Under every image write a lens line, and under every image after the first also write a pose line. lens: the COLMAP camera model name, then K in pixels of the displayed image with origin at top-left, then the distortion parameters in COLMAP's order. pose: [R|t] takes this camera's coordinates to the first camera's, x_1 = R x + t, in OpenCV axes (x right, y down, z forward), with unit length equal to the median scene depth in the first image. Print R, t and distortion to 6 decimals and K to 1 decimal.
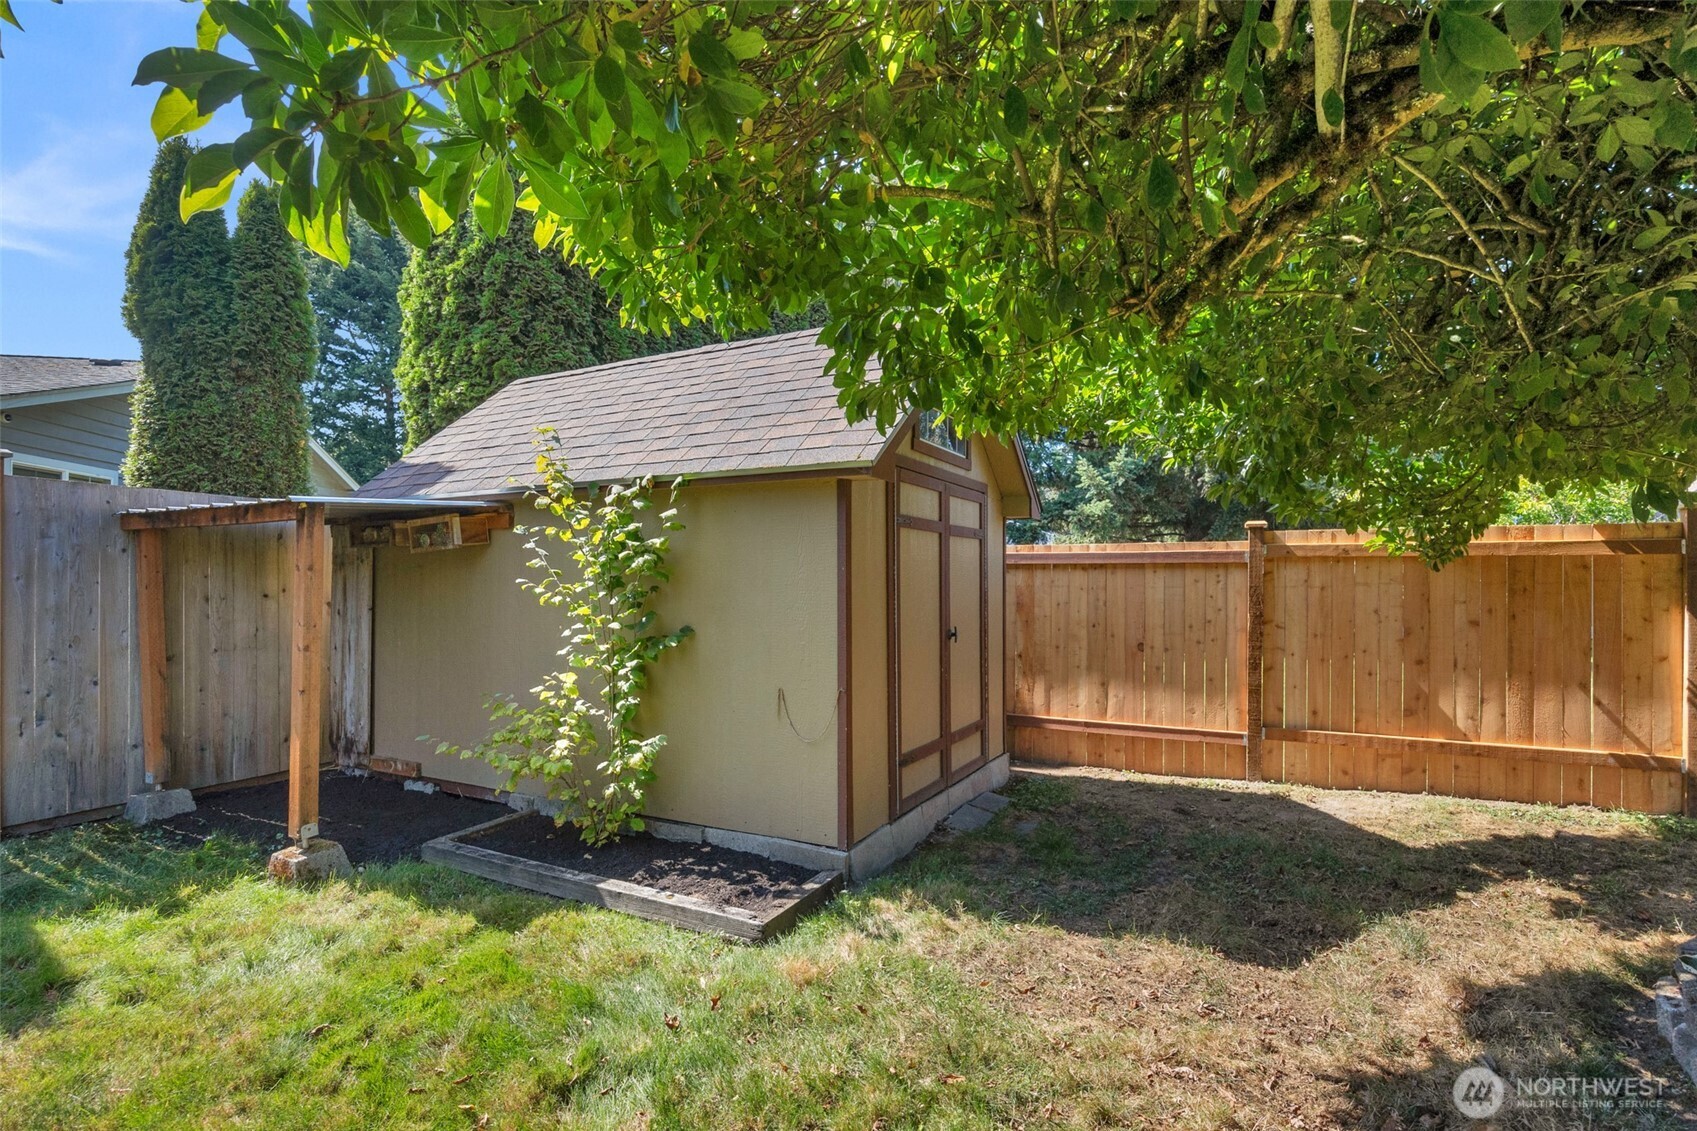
lens RADIAL K [[792.1, 0, 862.9], [0, 792.1, 573.7], [0, 0, 1]] dist [-0.017137, -0.000199]
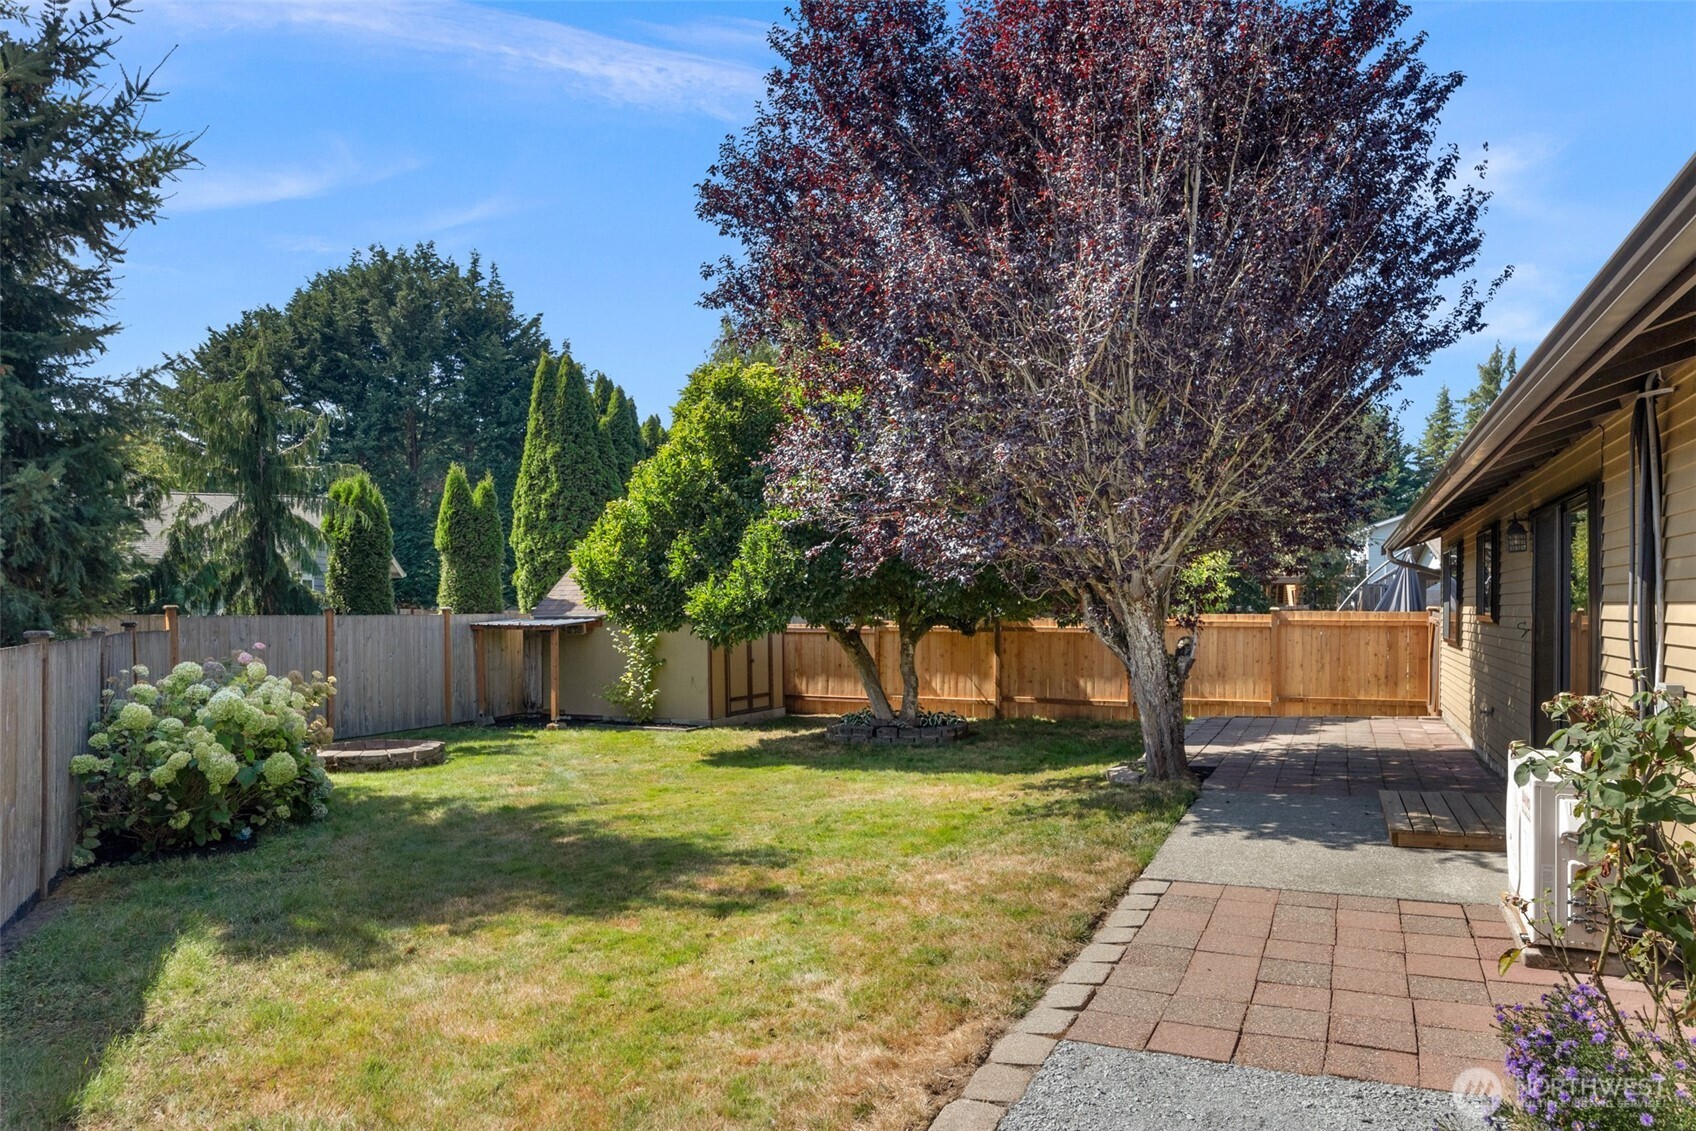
lens RADIAL K [[1075.9, 0, 896.1], [0, 1075.9, 616.6], [0, 0, 1]] dist [0.009278, 0.003129]
pose [[0.998708, -0.008851, 0.050036, 0.416310], [0.007501, 0.999604, 0.027105, -0.178601], [-0.050256, -0.026694, 0.998380, -2.812208]]
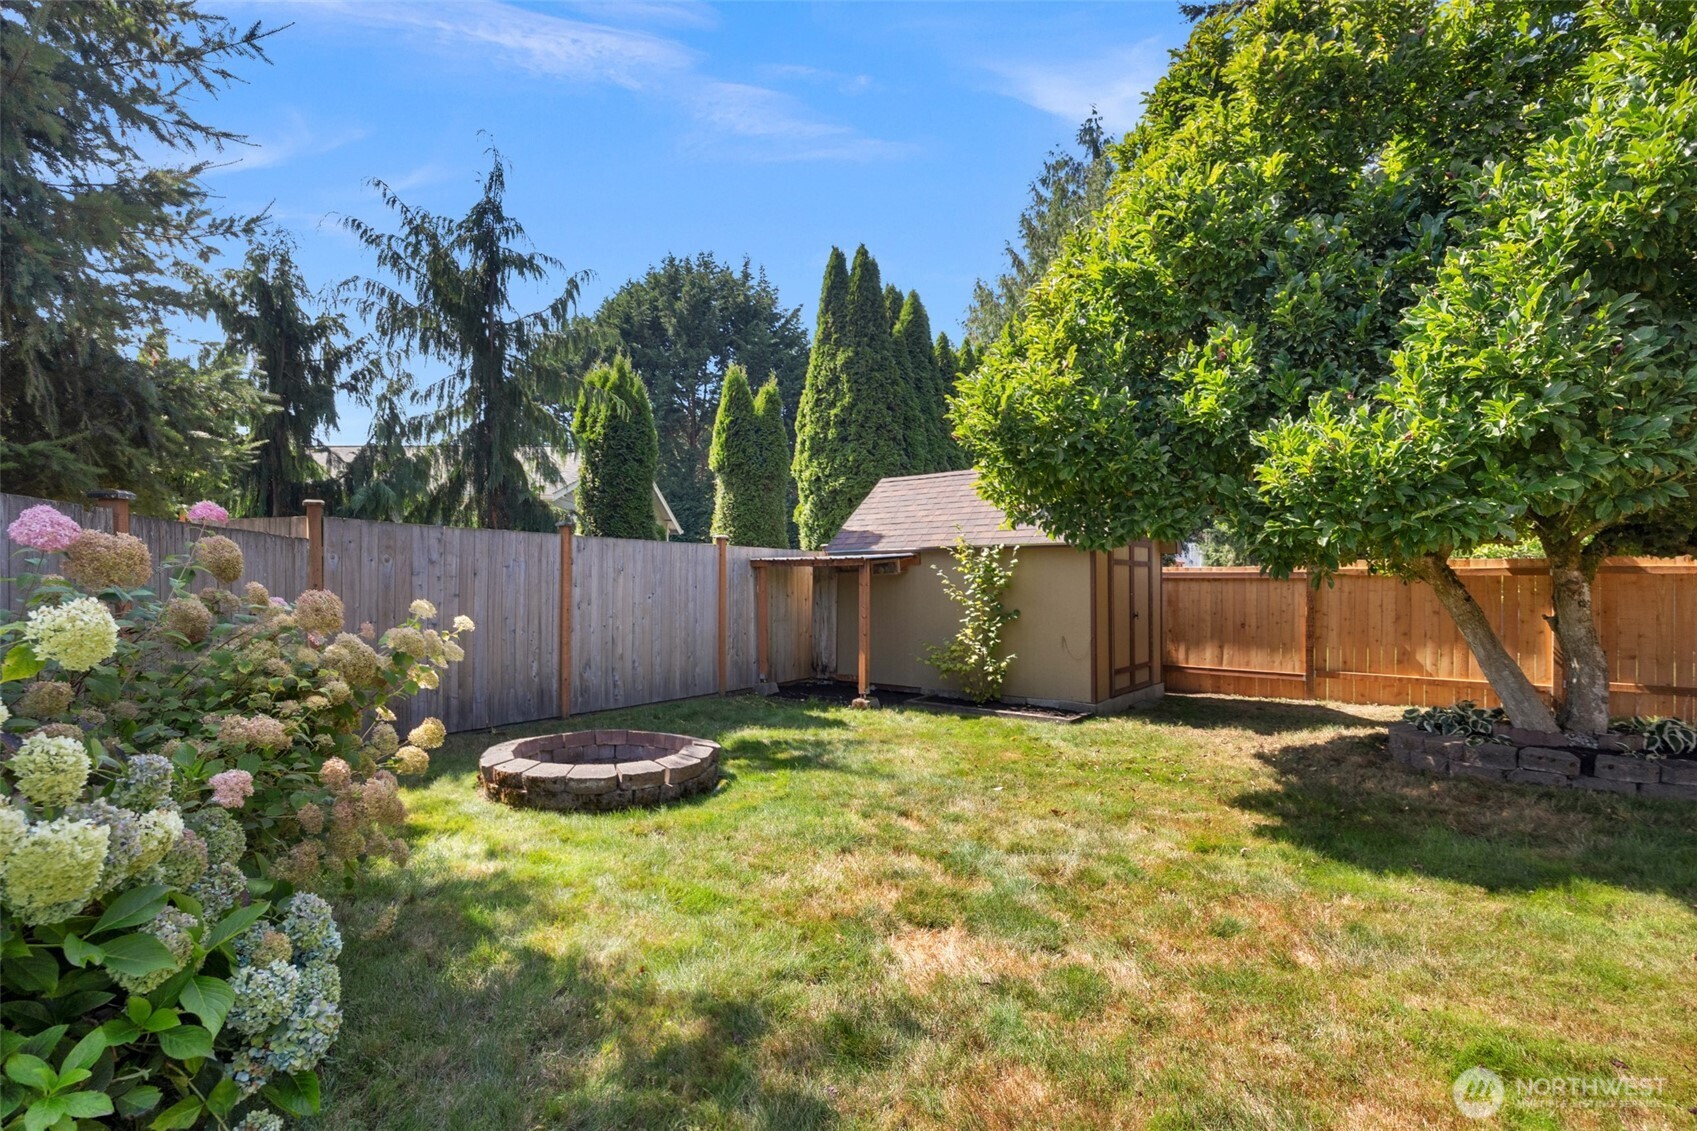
lens RADIAL K [[792.1, 0, 831.7], [0, 792.1, 569.9], [0, 0, 1]] dist [-0.017137, -0.000199]
pose [[0.980180, -0.002785, -0.198089, -0.232405], [0.002358, 0.999994, -0.002390, -0.034645], [0.198094, 0.001876, 0.980181, -1.055772]]
